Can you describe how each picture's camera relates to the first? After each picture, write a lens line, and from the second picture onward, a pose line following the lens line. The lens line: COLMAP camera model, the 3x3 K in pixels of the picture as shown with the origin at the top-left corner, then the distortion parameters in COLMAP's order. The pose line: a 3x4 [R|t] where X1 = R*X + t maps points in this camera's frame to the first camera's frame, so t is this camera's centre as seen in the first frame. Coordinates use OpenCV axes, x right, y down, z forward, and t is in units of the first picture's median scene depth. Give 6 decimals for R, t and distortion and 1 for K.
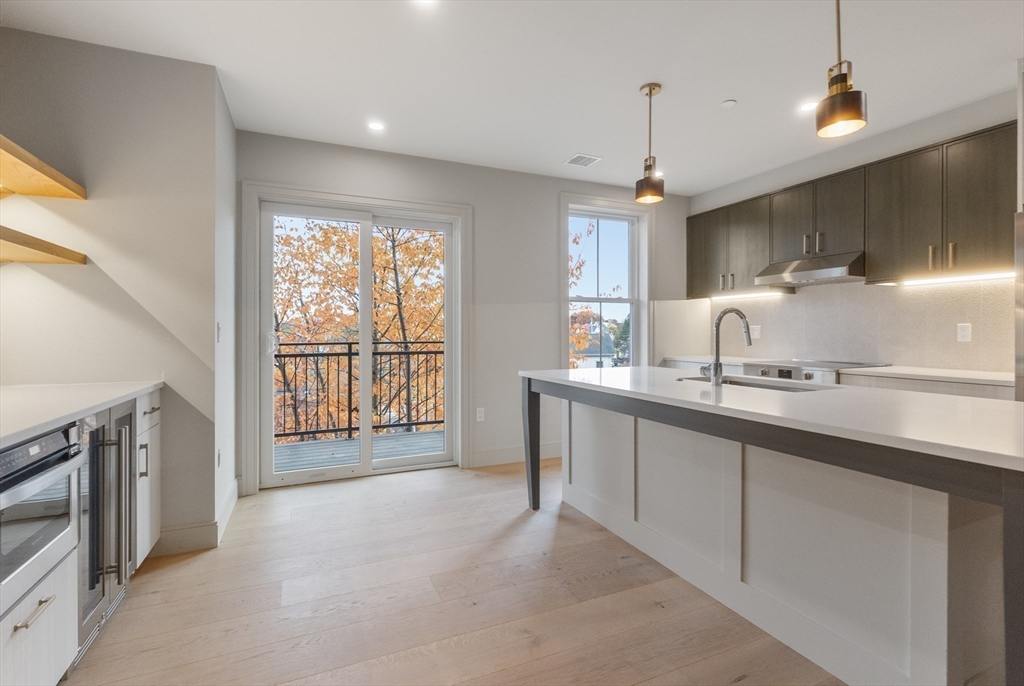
lens RADIAL K [[465.1, 0, 514.3], [0, 465.1, 335.8], [0, 0, 1]] dist [0.008119, -0.002037]
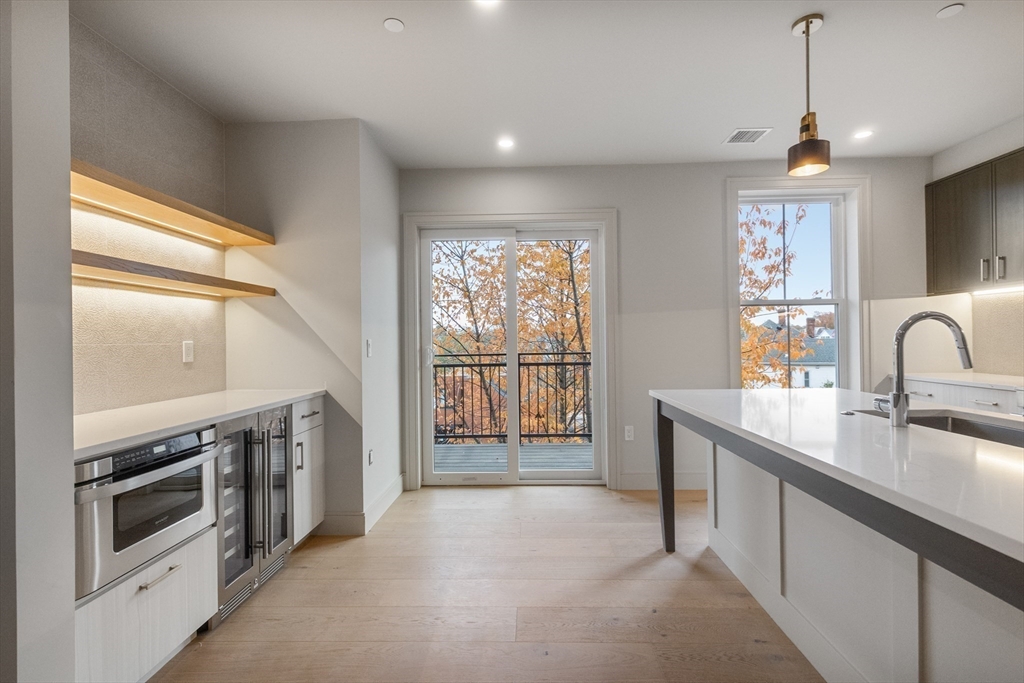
lens RADIAL K [[465.1, 0, 520.6], [0, 465.1, 340.1], [0, 0, 1]] dist [0.008119, -0.002037]
pose [[0.904523, -0.009877, -0.426311, 0.168198], [0.007468, 0.999945, -0.007320, -0.014021], [0.426360, 0.003437, 0.904547, 0.106159]]
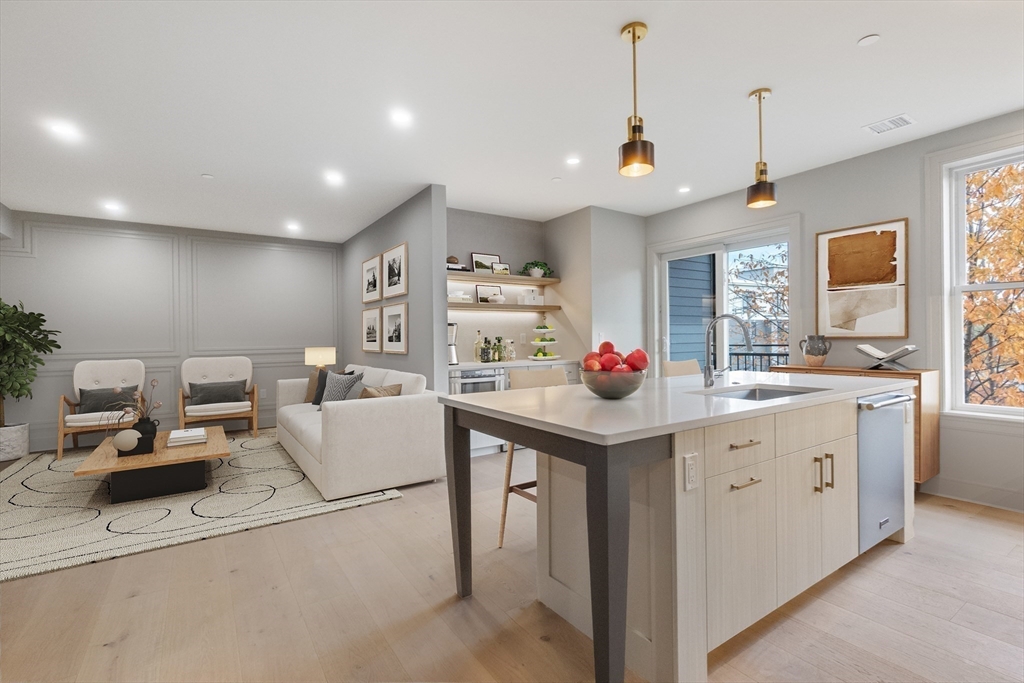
lens RADIAL K [[465.1, 0, 511.9], [0, 465.1, 341.0], [0, 0, 1]] dist [0.008119, -0.002037]
pose [[0.151296, 0.012046, -0.988415, 1.063842], [-0.000972, 0.999927, 0.012037, -0.015367], [0.988488, -0.000861, 0.151297, 0.295930]]
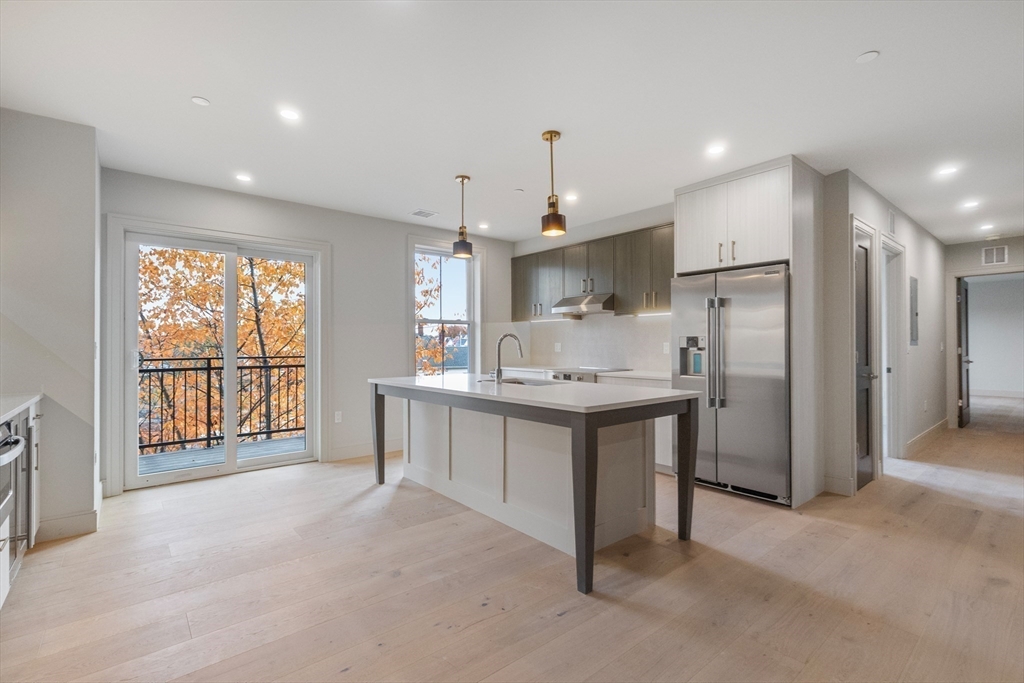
lens RADIAL K [[465.1, 0, 519.1], [0, 465.1, 342.1], [0, 0, 1]] dist [0.008119, -0.002037]
pose [[0.960206, 0.000204, 0.279294, 0.052380], [0.003874, 0.999894, -0.014048, -0.006769], [-0.279267, 0.014571, 0.960103, -0.369064]]
